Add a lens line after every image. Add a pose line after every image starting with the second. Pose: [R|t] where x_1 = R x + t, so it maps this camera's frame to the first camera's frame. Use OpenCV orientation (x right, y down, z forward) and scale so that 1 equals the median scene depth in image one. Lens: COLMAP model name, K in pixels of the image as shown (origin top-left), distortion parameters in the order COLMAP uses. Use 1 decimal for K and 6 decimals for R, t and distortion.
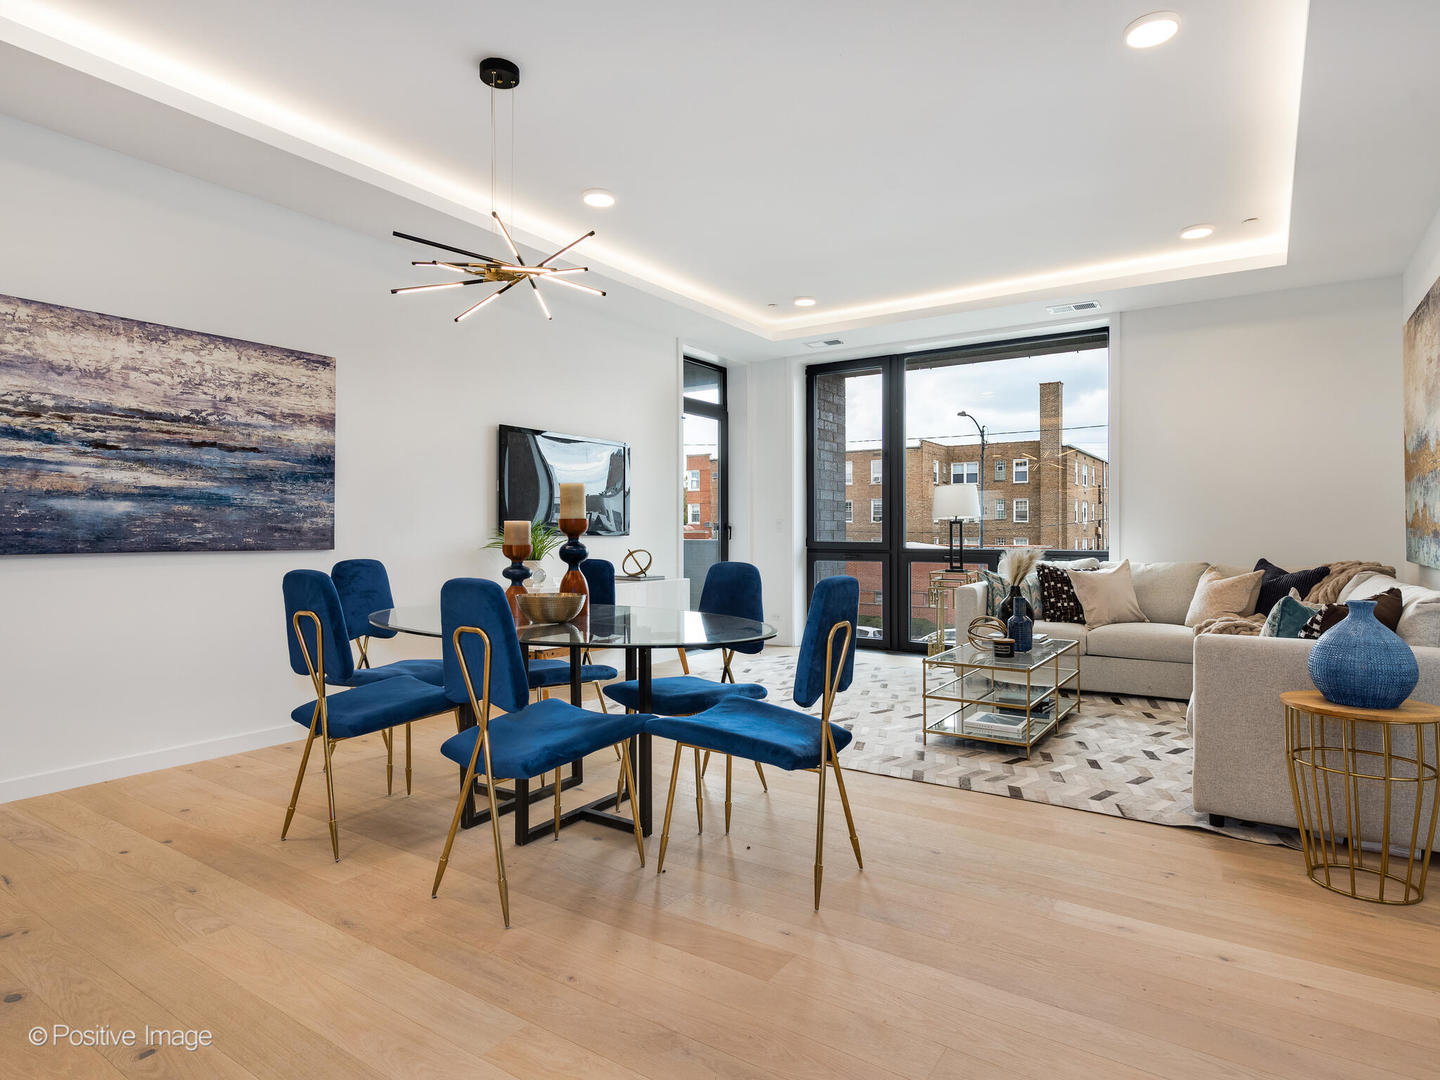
lens RADIAL K [[805.1, 0, 714.5], [0, 805.1, 537.0], [0, 0, 1]] dist [0.005023, -0.000047]
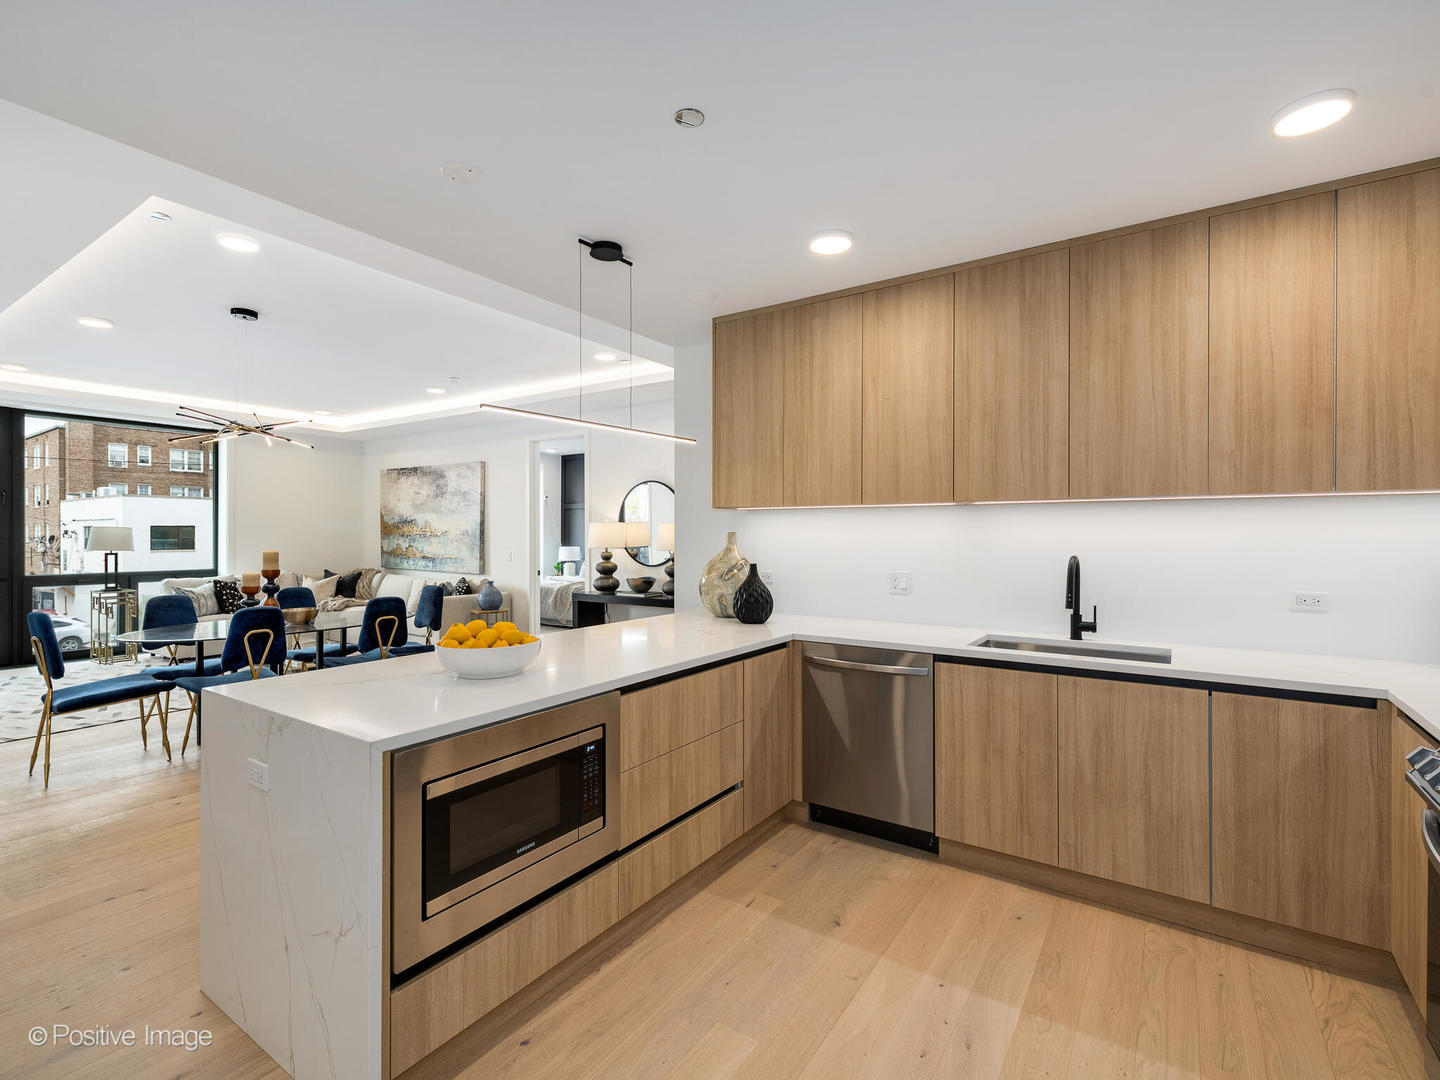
lens RADIAL K [[663.2, 0, 715.3], [0, 663.2, 537.4], [0, 0, 1]] dist [0.014559, -0.001557]
pose [[0.007062, -0.005135, 0.999962, -1.070867], [0.003585, 0.999981, 0.005110, -0.063242], [-0.999969, 0.003549, 0.007080, -0.009538]]
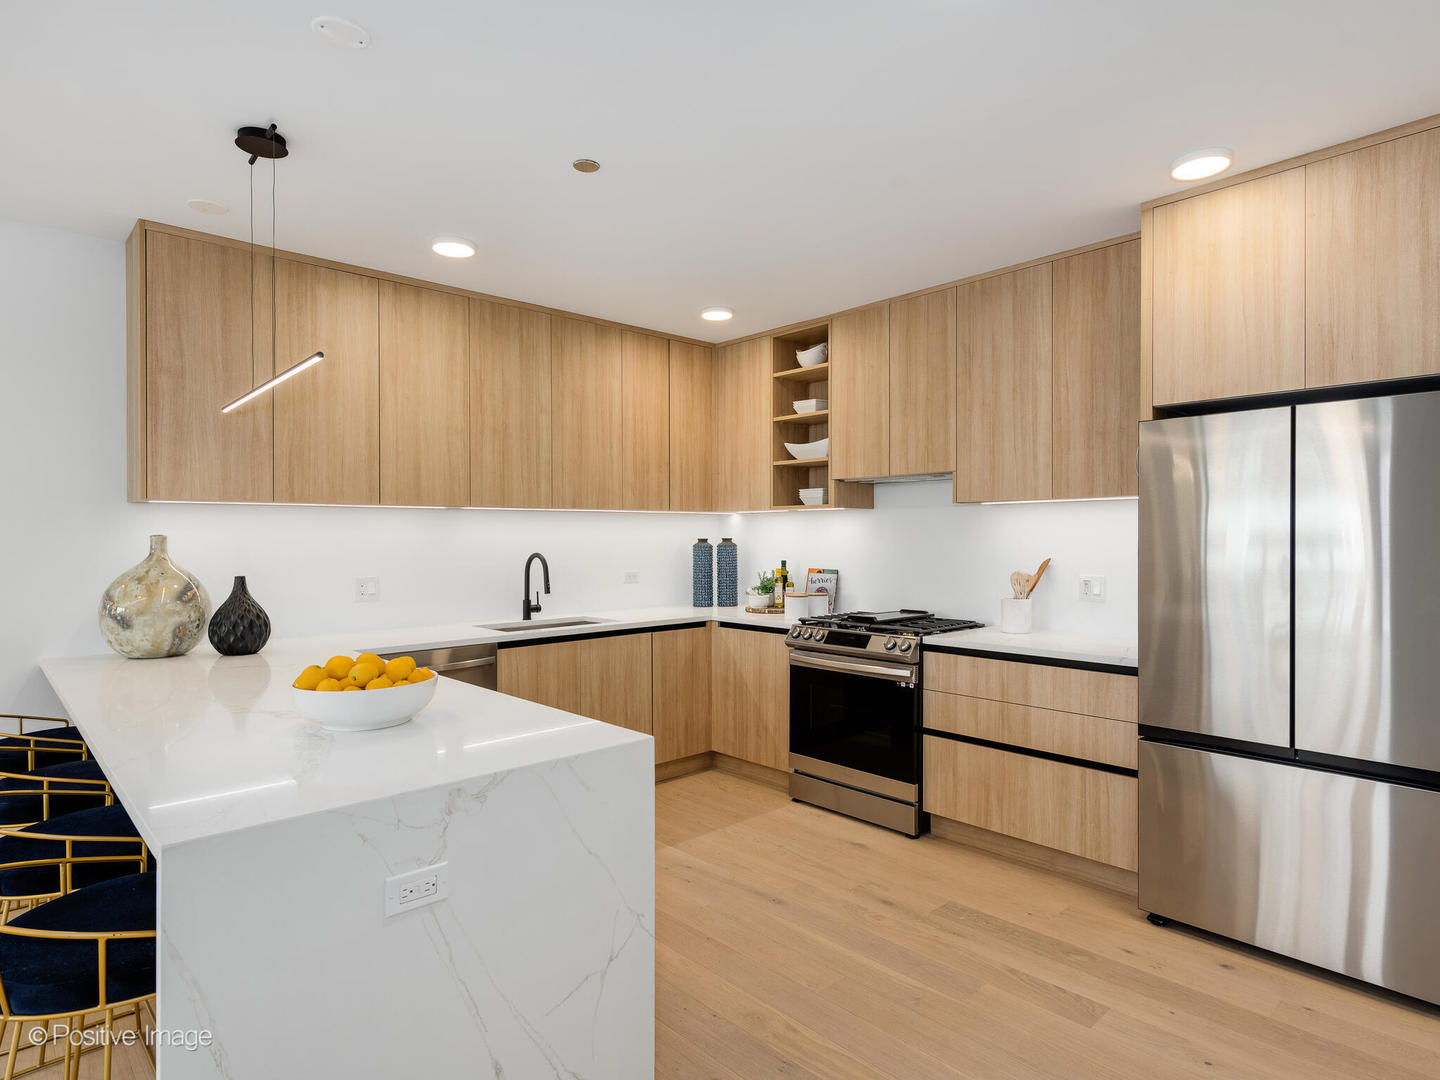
lens RADIAL K [[805.1, 0, 714.5], [0, 805.1, 537.0], [0, 0, 1]] dist [0.005023, -0.000047]
pose [[-0.970674, 0.002939, 0.240382, -0.889590], [0.004852, 0.999961, 0.007364, -0.066279], [-0.240351, 0.008315, -0.970650, 0.508882]]
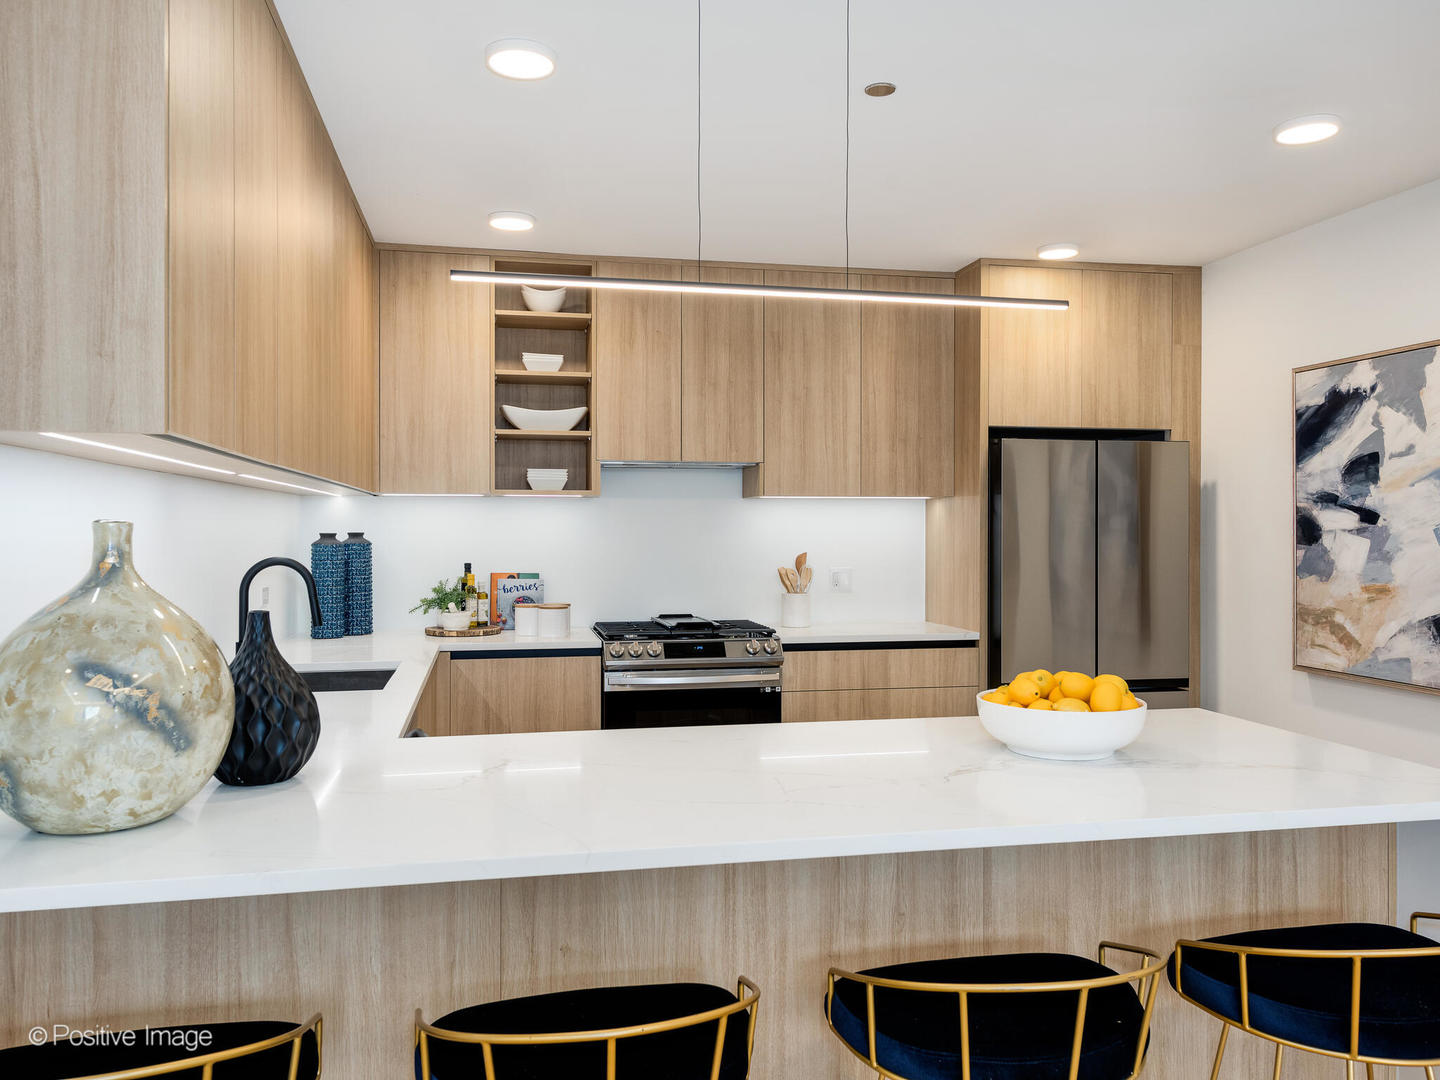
lens RADIAL K [[1079.4, 0, 714.3], [0, 1079.4, 532.2], [0, 0, 1]] dist [0.006252, 0.000850]
pose [[-0.702062, 0.000134, -0.712116, -0.195000], [-0.005559, 0.999968, 0.005669, -0.064326], [0.712094, 0.007939, -0.702039, 0.366308]]
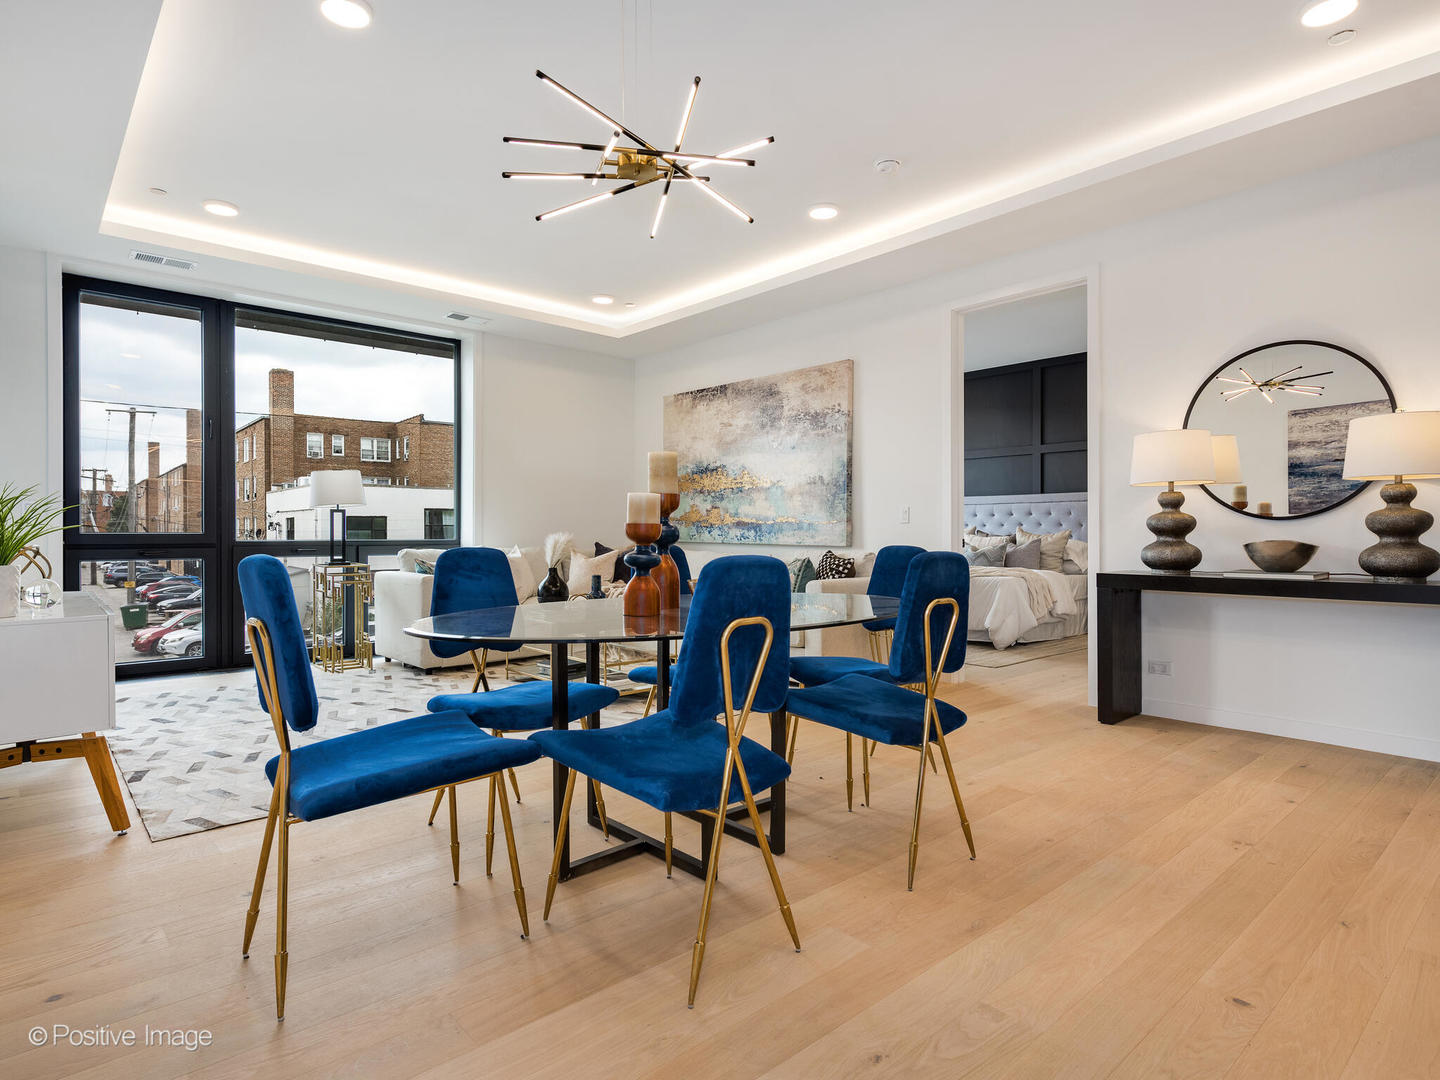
lens RADIAL K [[785.5, 0, 730.5], [0, 785.5, 541.8], [0, 0, 1]] dist [0.015626, -0.000343]
pose [[0.244658, -0.012674, 0.969527, -0.615329], [0.006043, 0.999915, 0.011547, 0.011868], [-0.969591, 0.003034, 0.244713, 0.463700]]
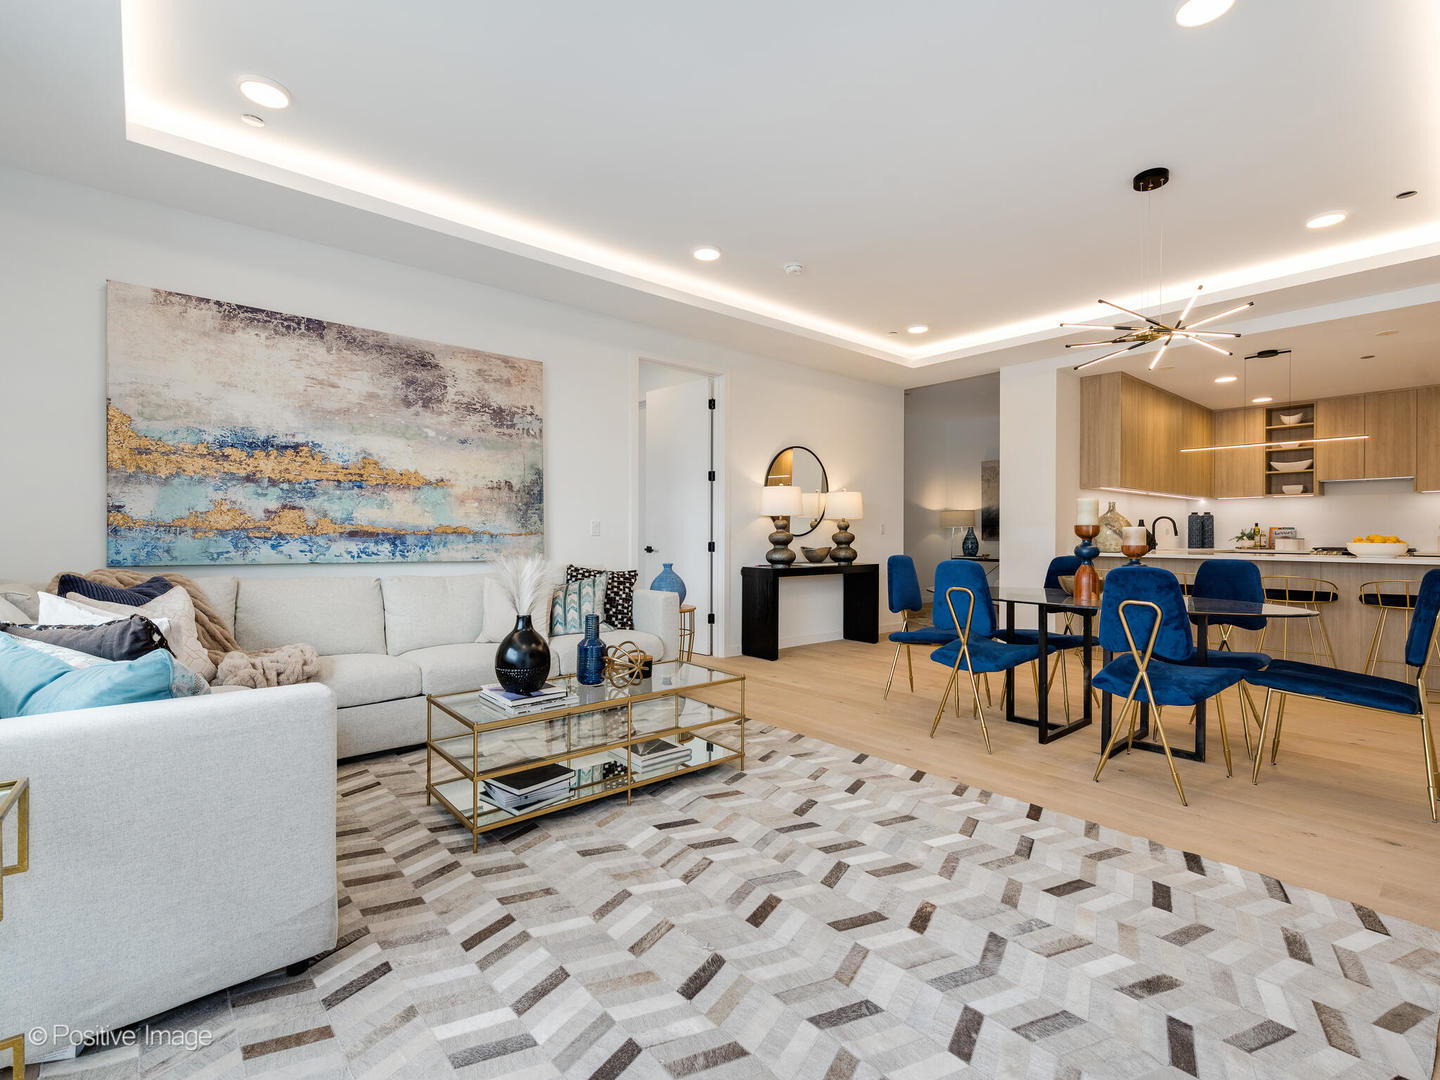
lens RADIAL K [[674.7, 0, 712.7], [0, 674.7, 532.1], [0, 0, 1]] dist [0.007586, -0.000313]
pose [[-0.962336, -0.003475, 0.271841, 0.073400], [-0.002735, 0.999991, 0.003101, -0.009272], [-0.271849, 0.002240, -0.962337, 1.427727]]
